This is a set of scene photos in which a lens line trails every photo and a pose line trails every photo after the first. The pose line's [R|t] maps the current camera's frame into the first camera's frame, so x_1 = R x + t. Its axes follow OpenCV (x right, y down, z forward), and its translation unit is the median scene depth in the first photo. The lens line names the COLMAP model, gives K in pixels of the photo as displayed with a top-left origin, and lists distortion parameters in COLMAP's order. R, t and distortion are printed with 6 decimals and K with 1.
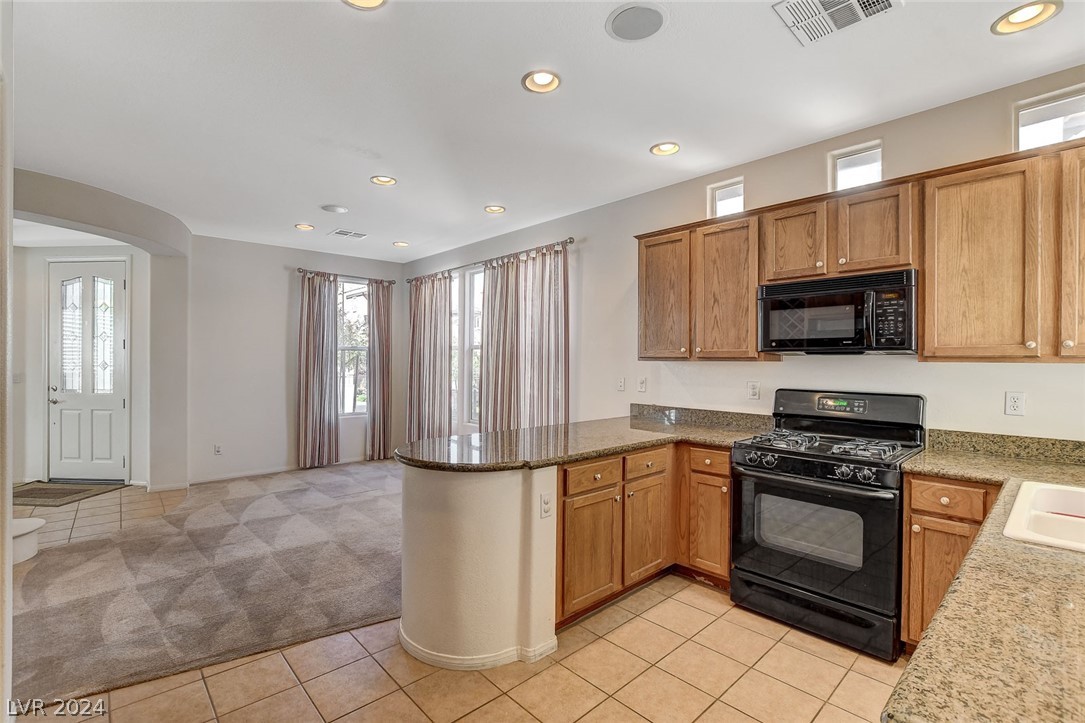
lens RADIAL K [[494.7, 0, 534.6], [0, 494.7, 360.8], [0, 0, 1]] dist [-0.014780, 0.001142]
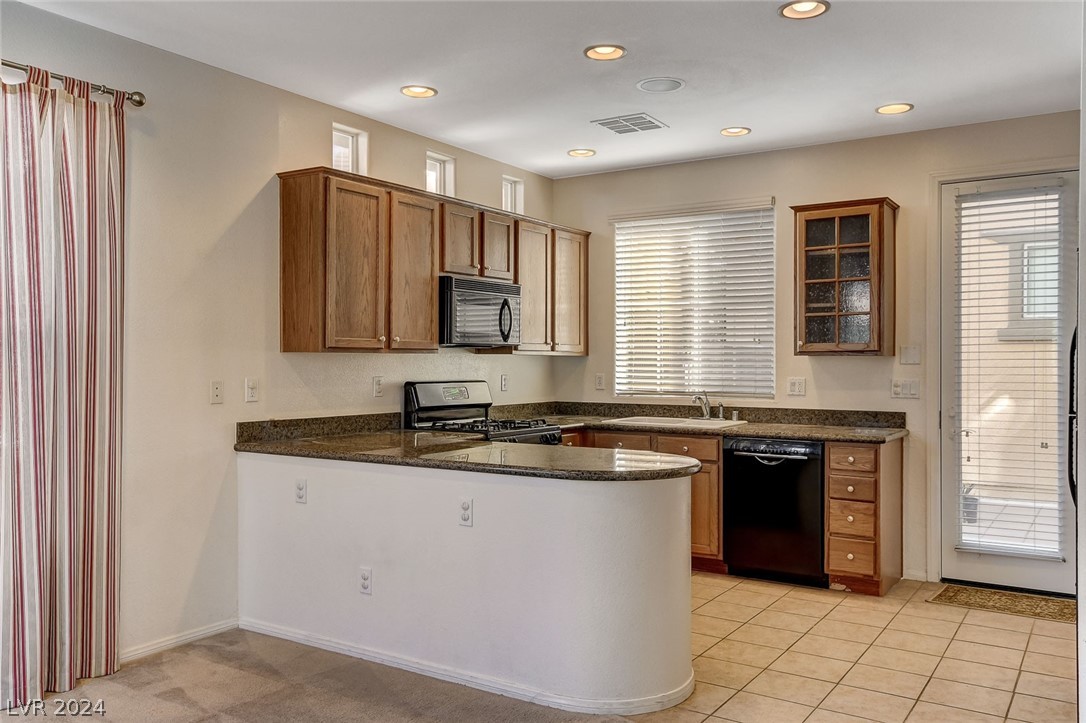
lens RADIAL K [[897.4, 0, 540.3], [0, 897.4, 356.0], [0, 0, 1]] dist [-0.005347, 0.063912]
pose [[-0.256907, -0.003725, 0.966429, -1.087786], [-0.005611, 0.999981, 0.002363, 0.000557], [-0.966420, -0.004816, -0.256923, 1.060554]]
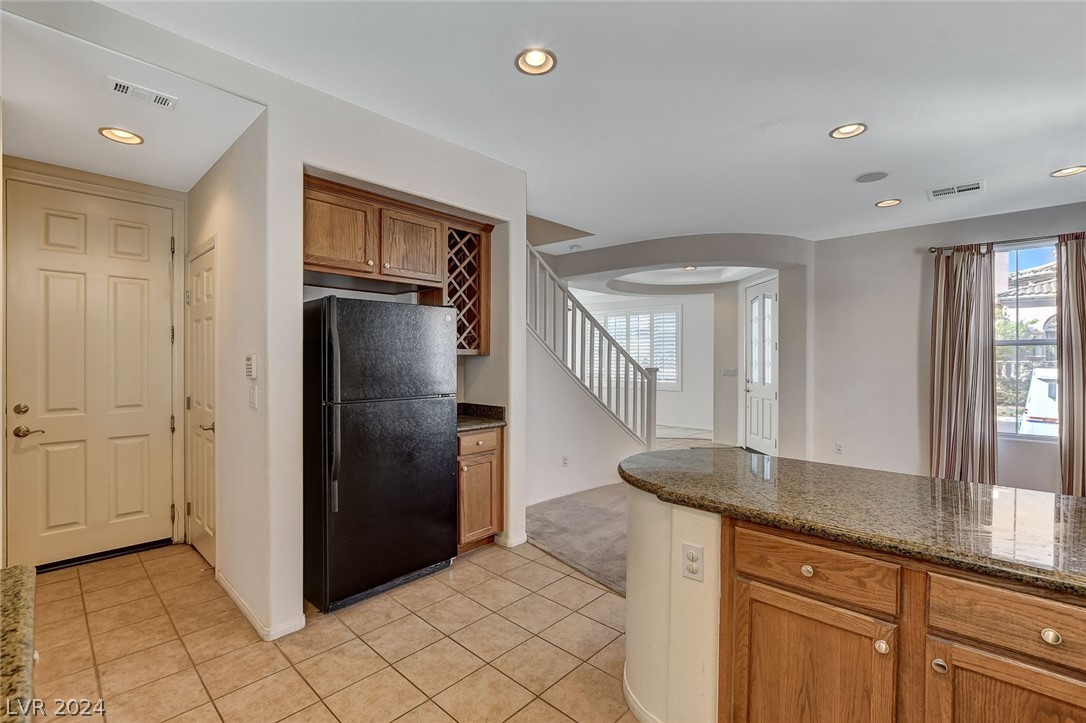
lens RADIAL K [[477.6, 0, 536.0], [0, 477.6, 360.1], [0, 0, 1]] dist [-0.014494, 0.001257]
pose [[0.078468, -0.003934, -0.996909, 0.437274], [0.000099, 0.999992, -0.003938, 0.005712], [0.996917, 0.000210, 0.078468, 0.466718]]
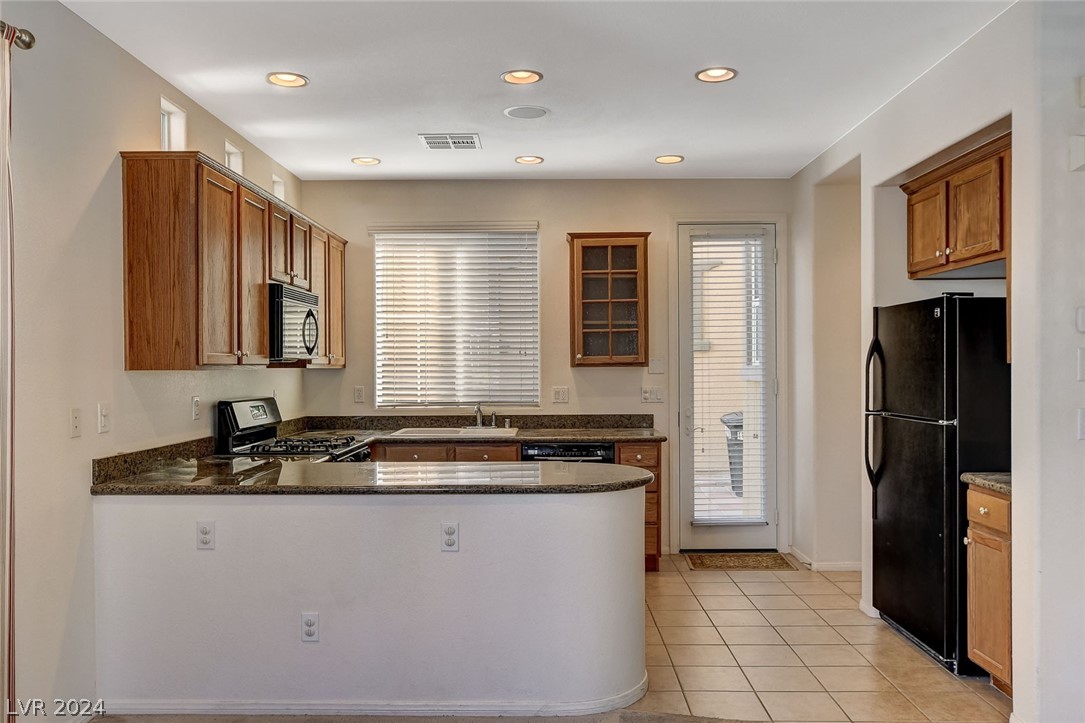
lens RADIAL K [[873.7, 0, 542.0], [0, 873.7, 365.2], [0, 0, 1]] dist [-0.010565, 0.004820]
pose [[-0.733561, -0.004264, 0.679611, -0.797701], [-0.000868, 0.999985, 0.005337, -0.011879], [-0.679623, 0.003325, -0.733554, 1.517106]]
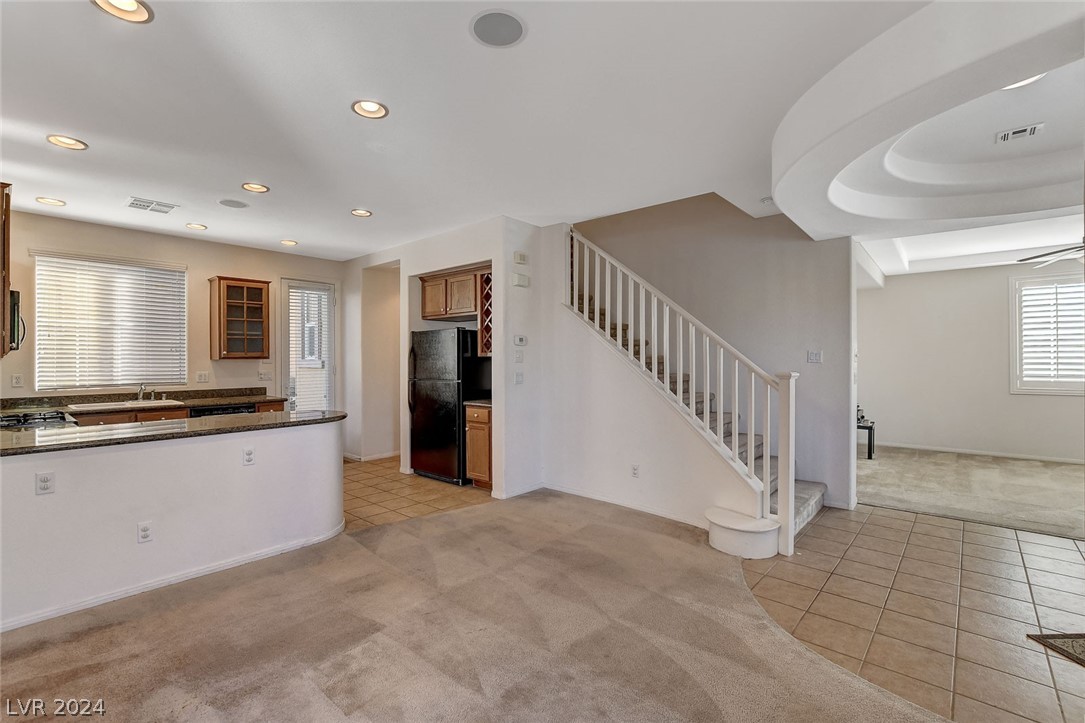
lens RADIAL K [[477.2, 0, 535.5], [0, 477.2, 360.1], [0, 0, 1]] dist [-0.014494, 0.001257]
pose [[-0.993047, -0.002189, -0.117694, -0.493579], [-0.002033, 0.999997, -0.001446, 0.003406], [0.117697, -0.001197, -0.993049, 1.823068]]
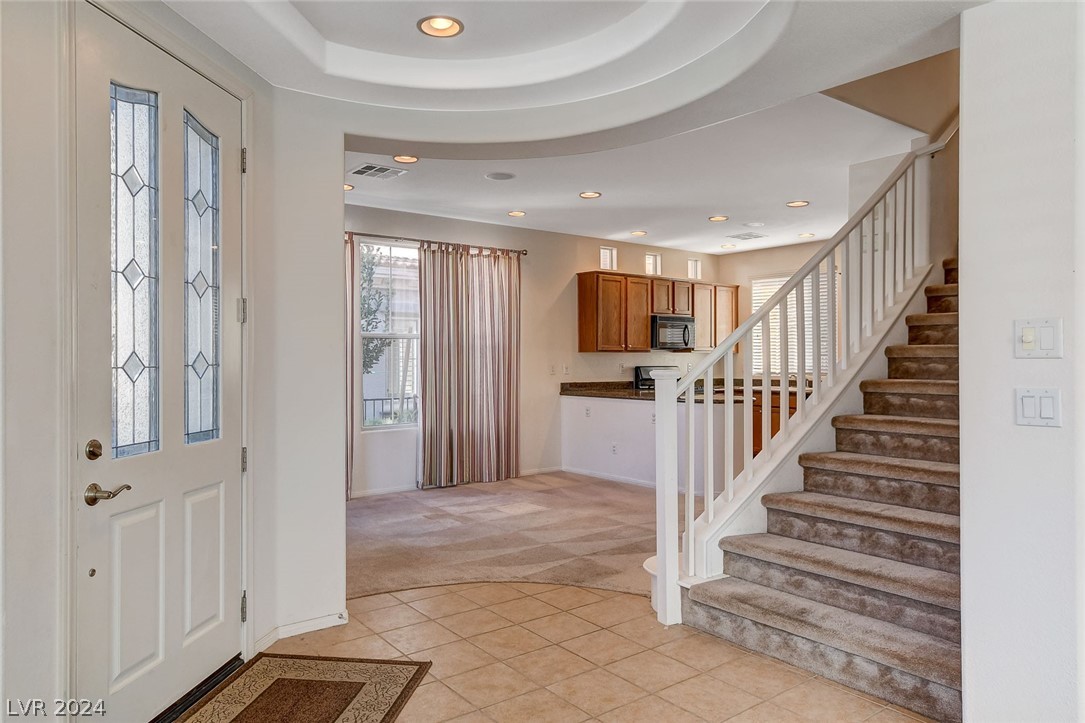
lens RADIAL K [[721.4, 0, 542.5], [0, 721.4, 361.5], [0, 0, 1]] dist [0.033628, 0.000762]
pose [[0.052286, -0.012339, 0.998556, -2.107663], [0.000776, 0.999924, 0.012316, 0.000843], [-0.998632, 0.000131, 0.052292, 1.083816]]
